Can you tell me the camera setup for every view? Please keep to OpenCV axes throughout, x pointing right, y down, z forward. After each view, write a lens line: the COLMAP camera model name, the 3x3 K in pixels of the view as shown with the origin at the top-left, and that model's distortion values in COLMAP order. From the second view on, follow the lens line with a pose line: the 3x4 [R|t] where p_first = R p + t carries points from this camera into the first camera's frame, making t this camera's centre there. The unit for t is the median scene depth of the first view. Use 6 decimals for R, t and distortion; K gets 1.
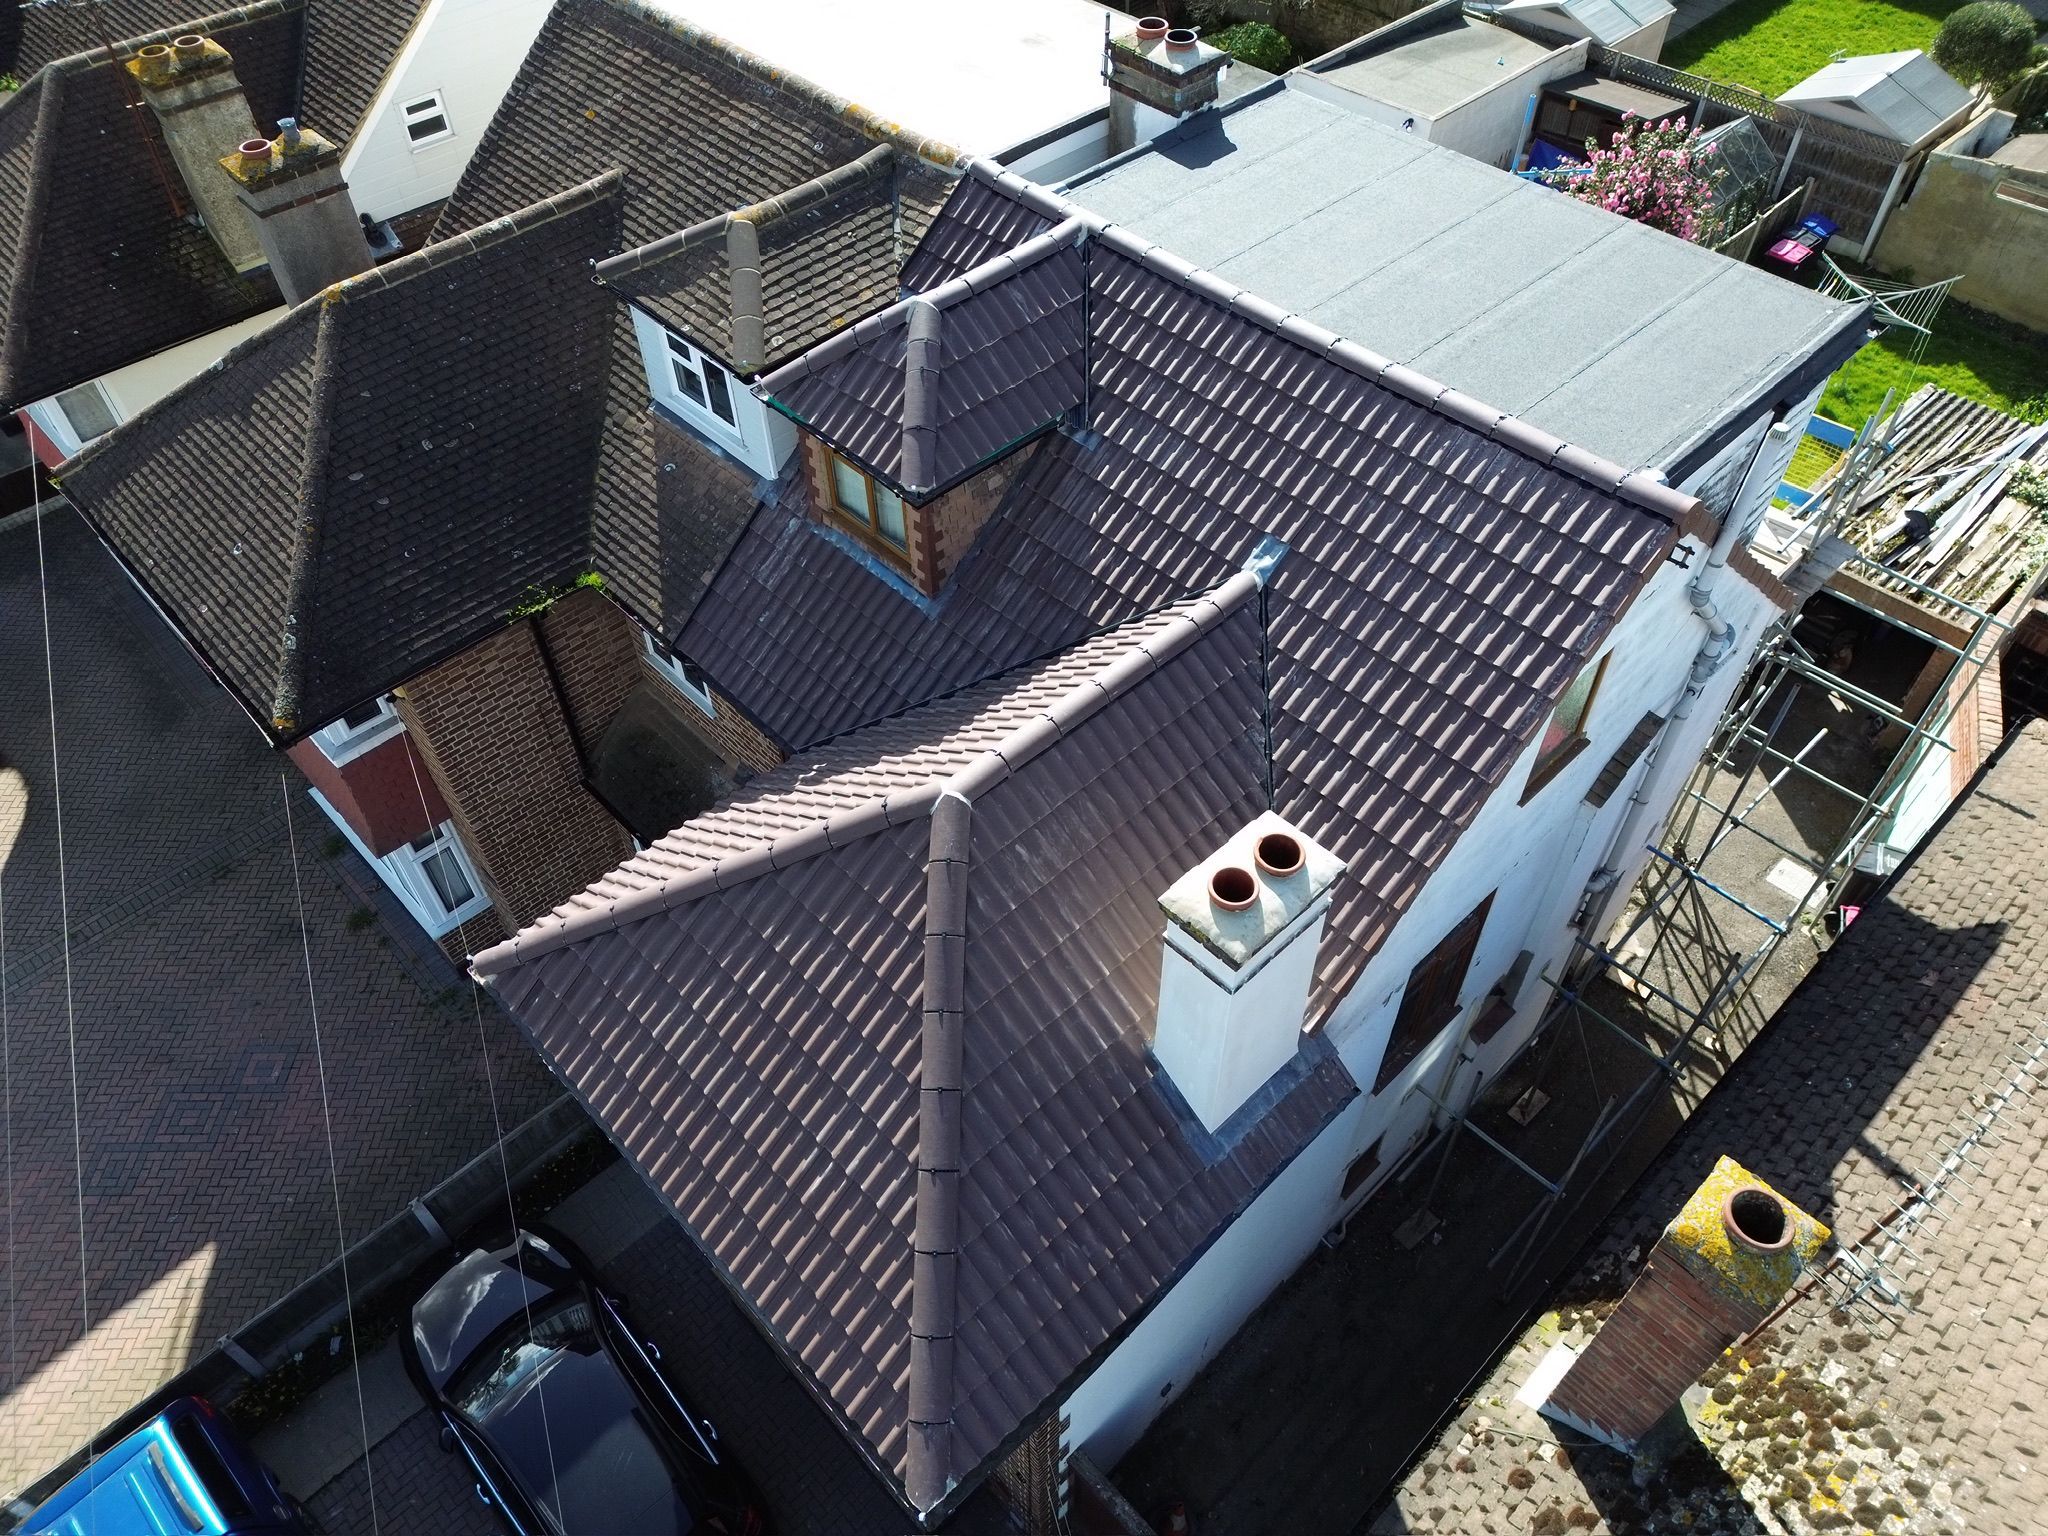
lens RADIAL K [[1432.1, 0, 1028.9], [0, 1432.1, 772.0], [0, 0, 1]] dist [0.080195, -0.075899]
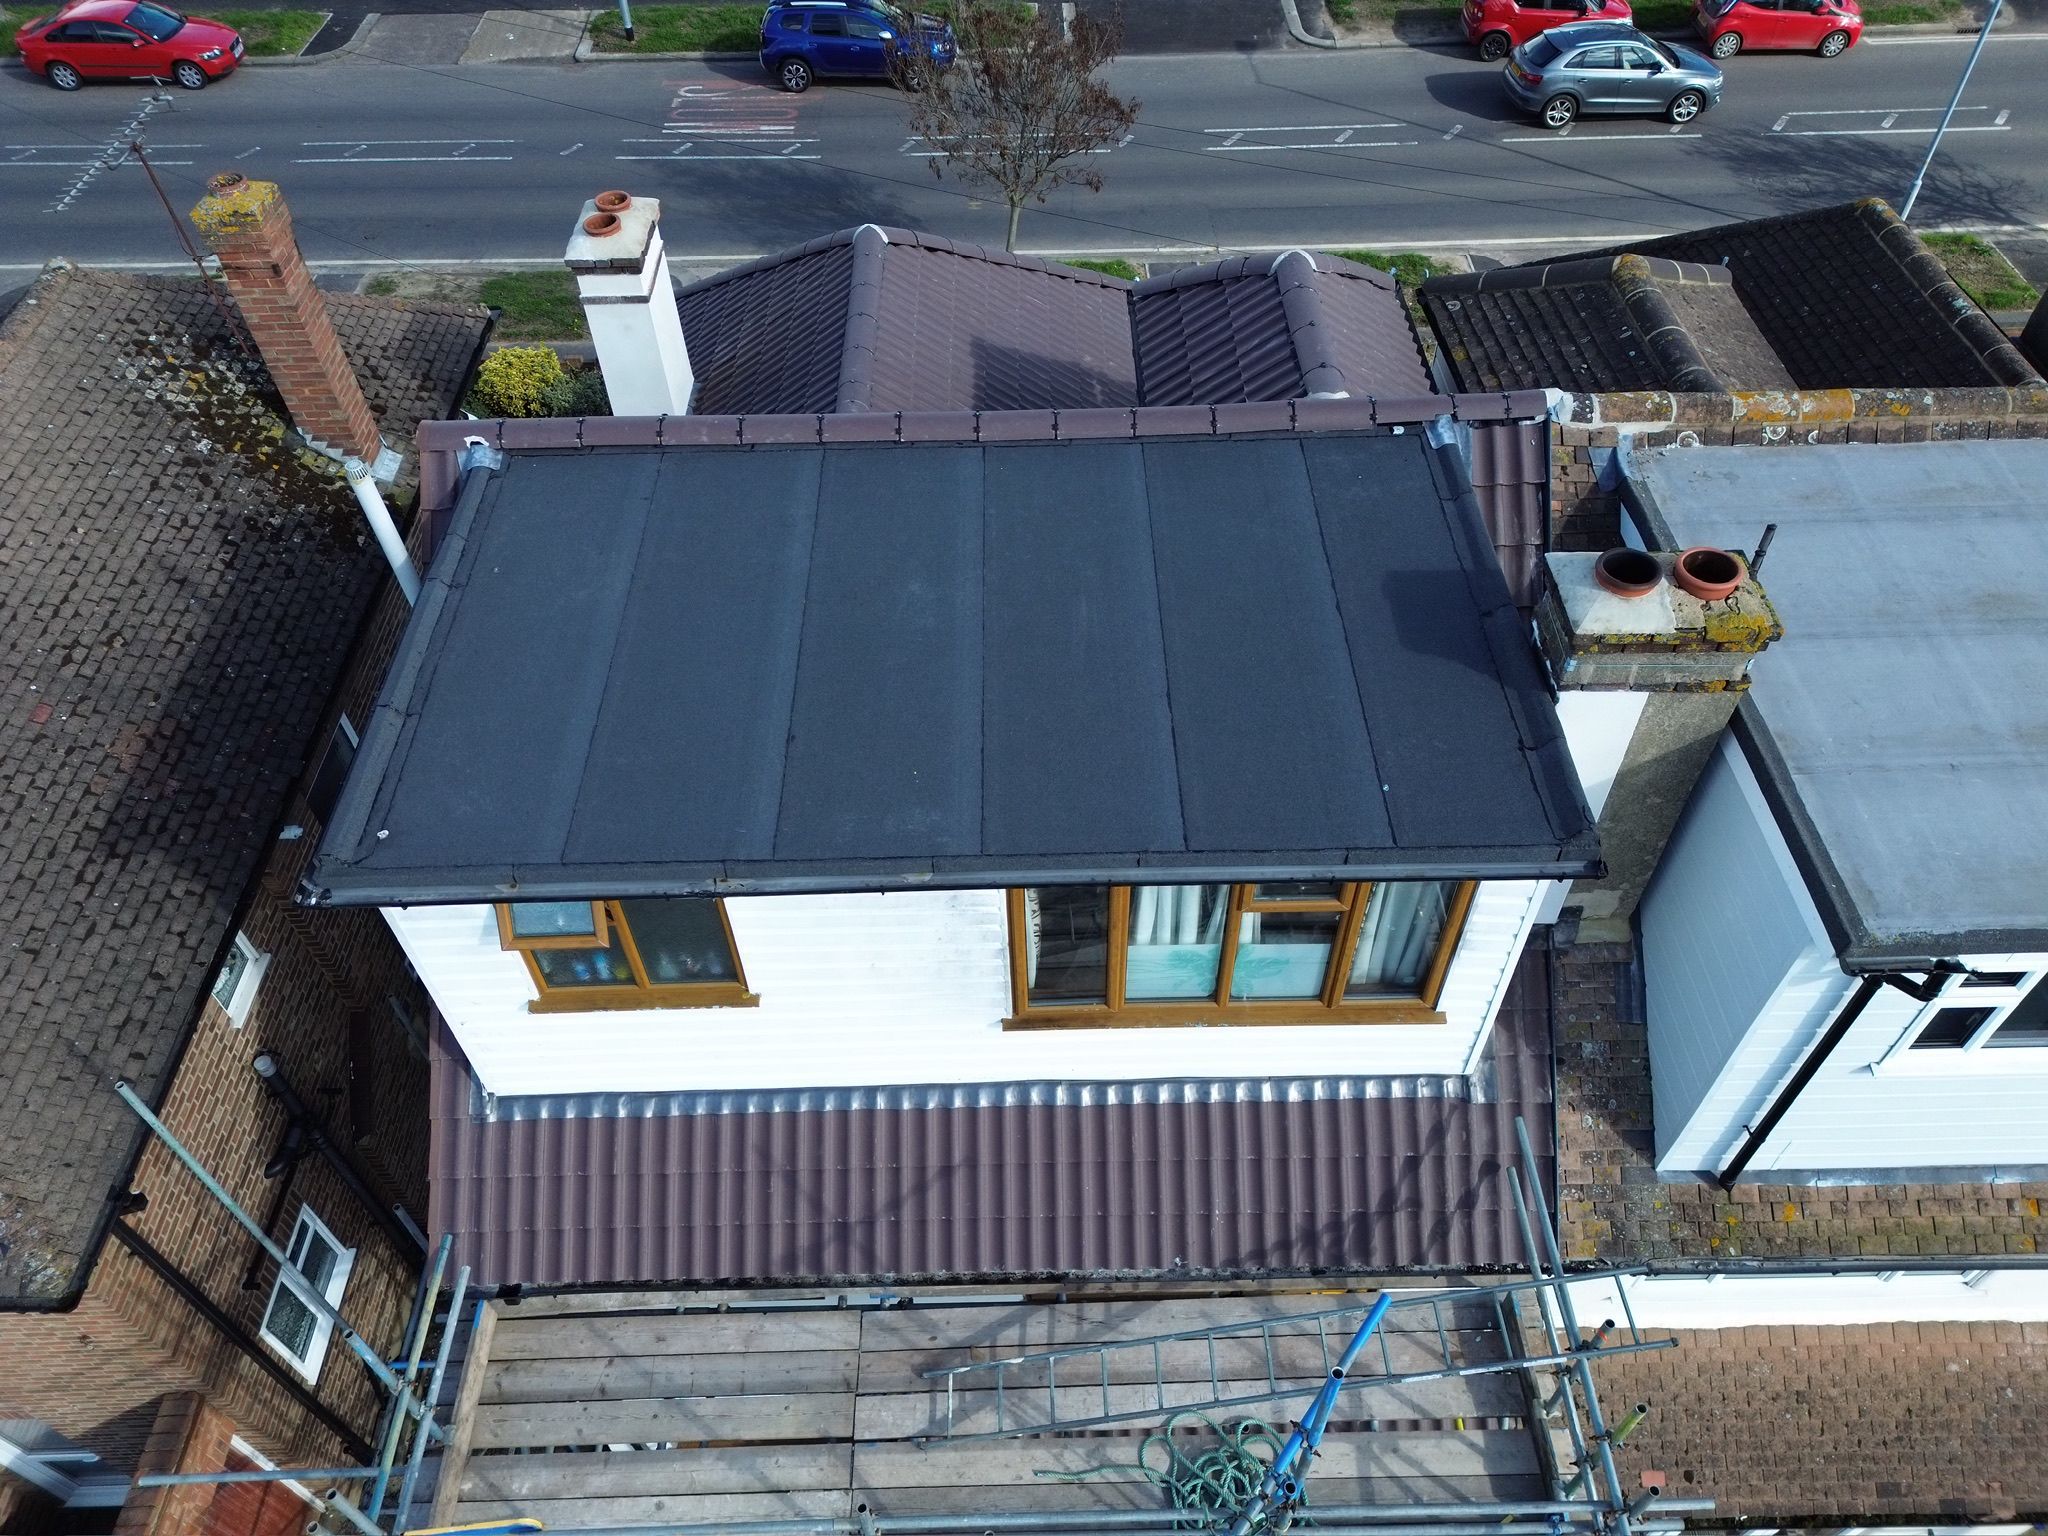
lens RADIAL K [[1423.5, 0, 1029.7], [0, 1423.5, 769.3], [0, 0, 1]] dist [0.103505, -0.112902]
pose [[-0.676764, 0.564598, -0.472461, 0.773474], [-0.532790, 0.067270, 0.843570, -1.184301], [0.508060, 0.822620, 0.255286, 1.169260]]
